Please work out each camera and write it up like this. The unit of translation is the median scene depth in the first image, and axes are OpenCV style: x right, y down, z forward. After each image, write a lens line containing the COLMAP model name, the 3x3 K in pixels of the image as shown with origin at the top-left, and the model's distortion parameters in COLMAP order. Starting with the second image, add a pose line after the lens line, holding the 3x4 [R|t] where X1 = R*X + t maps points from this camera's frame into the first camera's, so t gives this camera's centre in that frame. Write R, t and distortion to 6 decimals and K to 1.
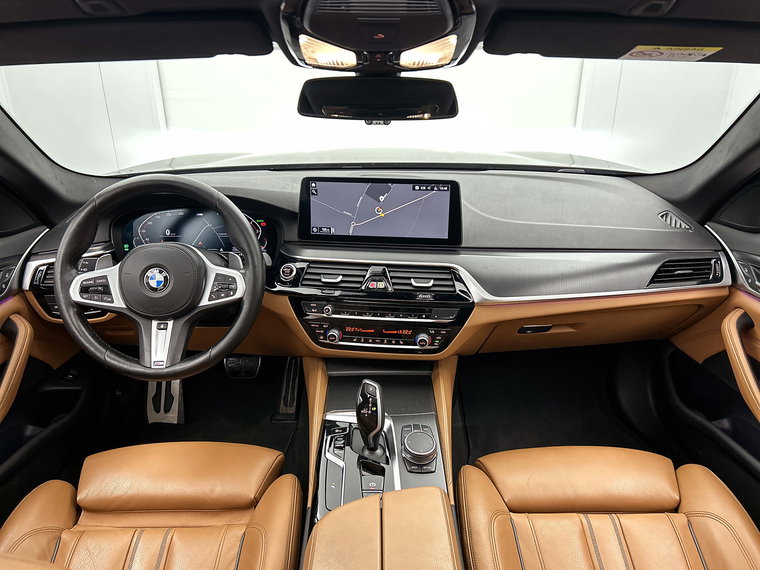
lens RADIAL K [[590.4, 0, 404.8], [0, 590.4, 275.5], [0, 0, 1]] dist [0.021918, -0.035212]
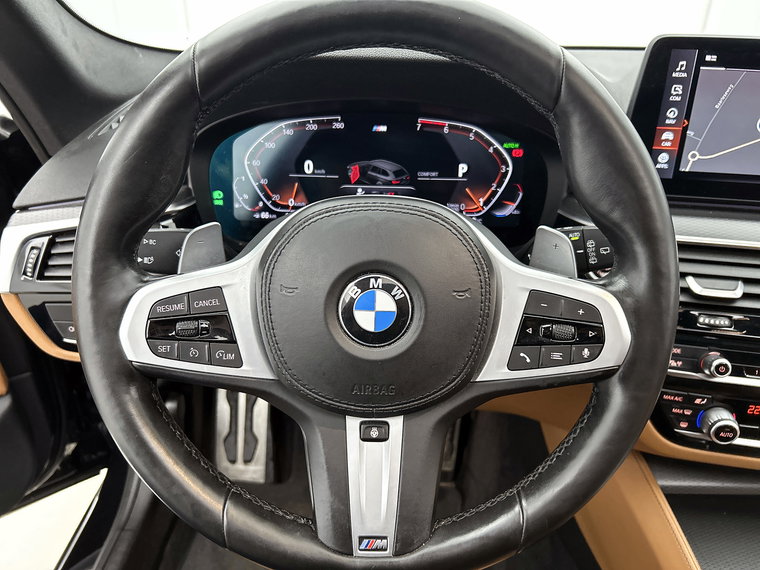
lens RADIAL K [[590.4, 0, 380.8], [0, 590.4, 283.1], [0, 0, 1]] dist [0.021918, -0.035212]
pose [[0.999107, 0.030790, -0.028948, -0.356337], [-0.027386, 0.993396, 0.111423, -0.039140], [0.032188, -0.110530, 0.993351, 0.587154]]
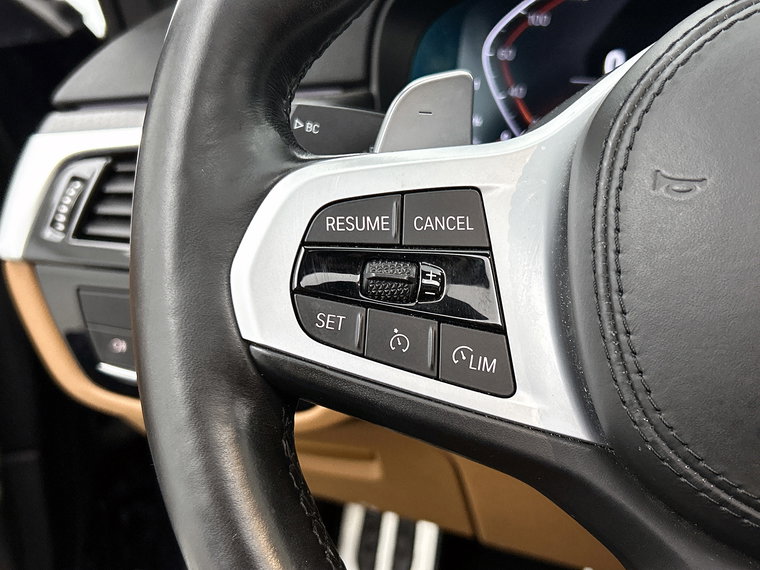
lens RADIAL K [[946.0, 0, 380.2], [0, 946.0, 285.1], [0, 0, 1]] dist [0.036478, 0.000000]
pose [[0.960454, 0.108915, -0.256251, -0.416193], [-0.116859, 0.993021, -0.015930, 0.025349], [0.252728, 0.045245, 0.966479, 0.696132]]
